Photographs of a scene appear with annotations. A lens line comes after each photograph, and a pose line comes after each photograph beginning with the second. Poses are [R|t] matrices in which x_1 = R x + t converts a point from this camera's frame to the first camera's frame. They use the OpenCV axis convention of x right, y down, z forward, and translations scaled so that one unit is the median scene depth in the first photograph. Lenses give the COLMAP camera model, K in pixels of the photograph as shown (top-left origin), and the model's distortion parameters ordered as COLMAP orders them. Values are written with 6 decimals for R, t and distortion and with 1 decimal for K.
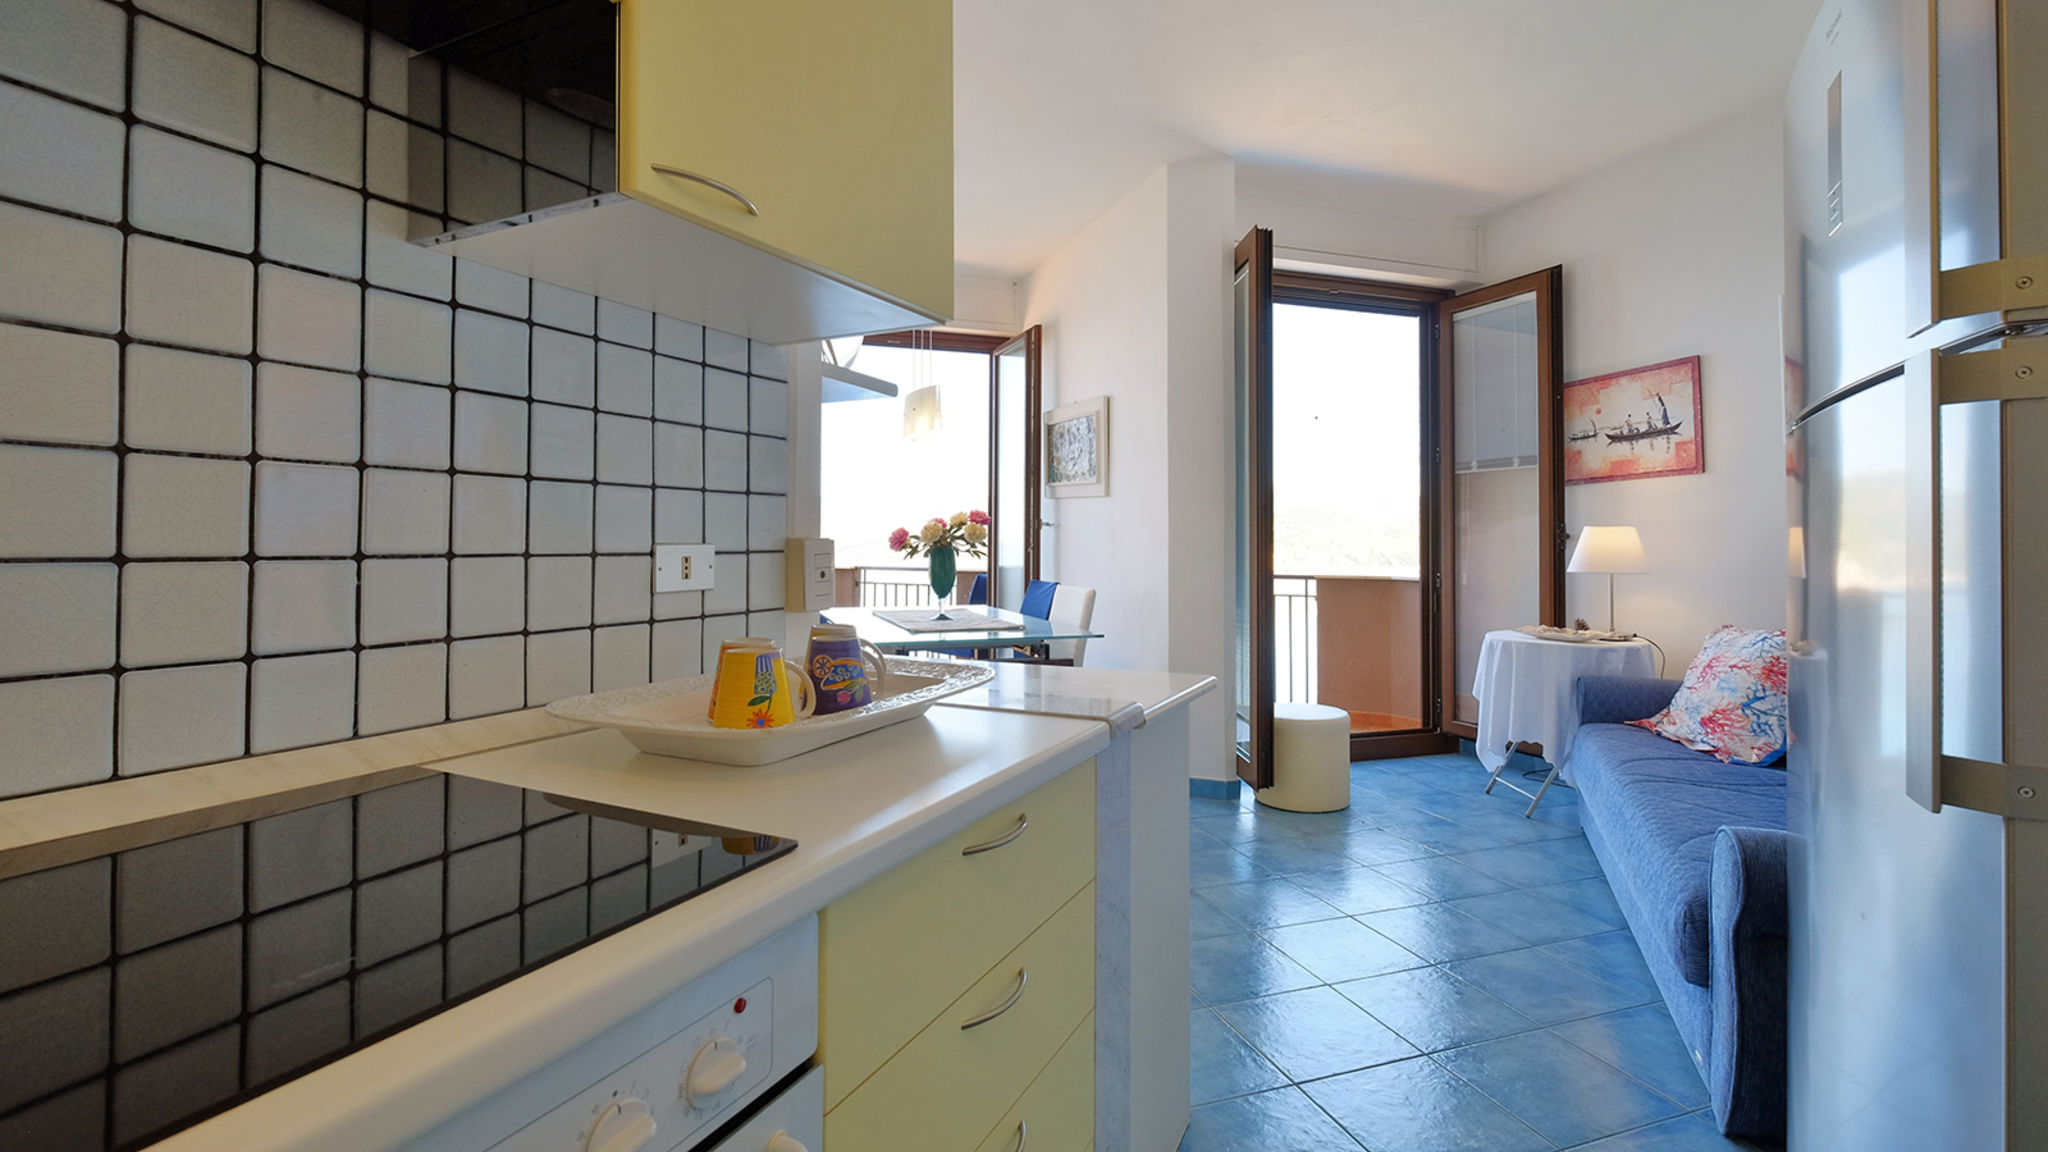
lens RADIAL K [[897.8, 0, 1022.3], [0, 897.8, 555.3], [0, 0, 1]] dist [0.000665, -0.000078]
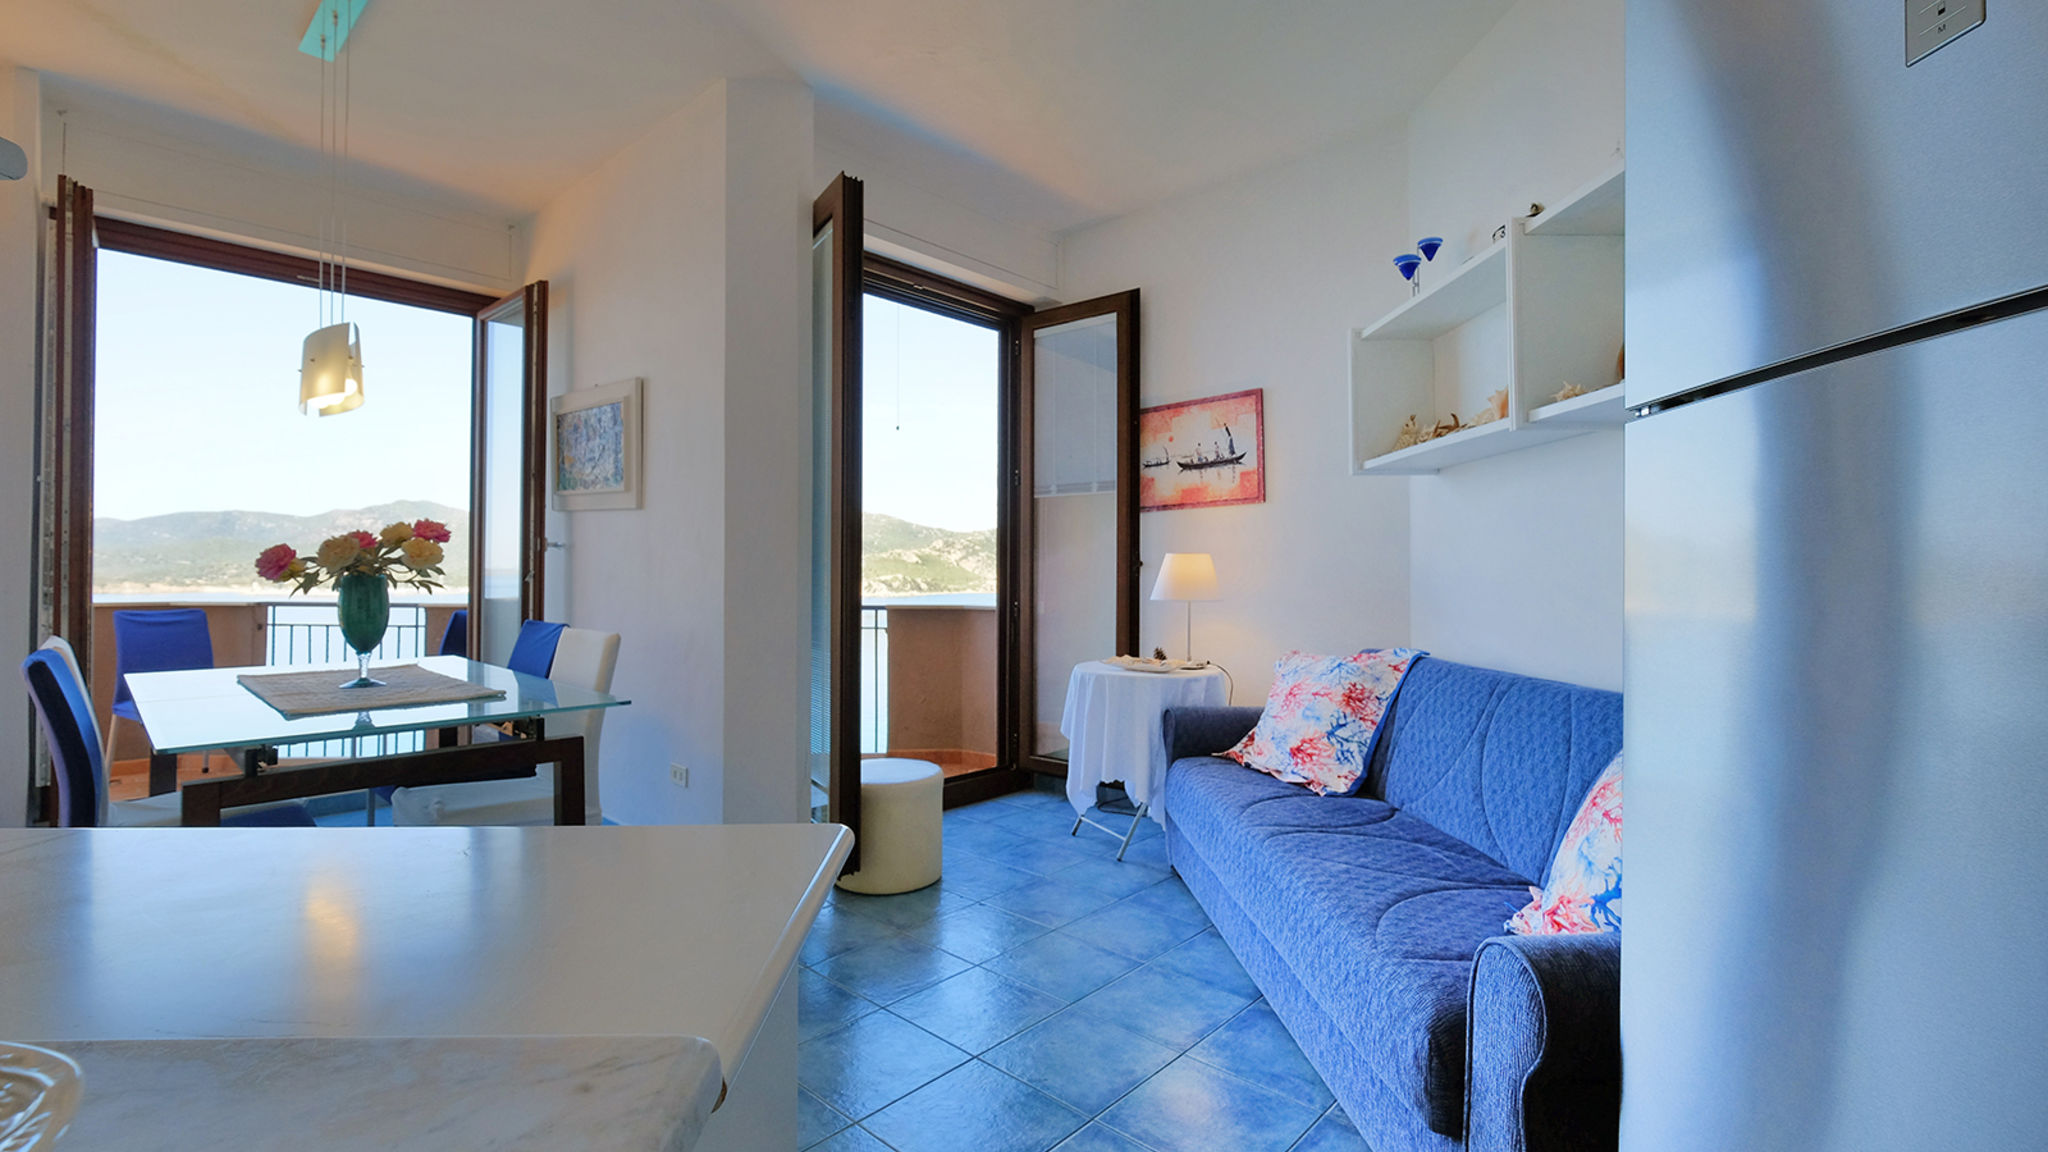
lens RADIAL K [[897.8, 0, 1022.3], [0, 897.8, 555.3], [0, 0, 1]] dist [0.000665, -0.000078]
pose [[0.880161, 0.009291, 0.474585, 0.021661], [0.005044, 0.999569, -0.028924, -0.002439], [-0.474649, 0.027851, 0.879734, 0.200620]]
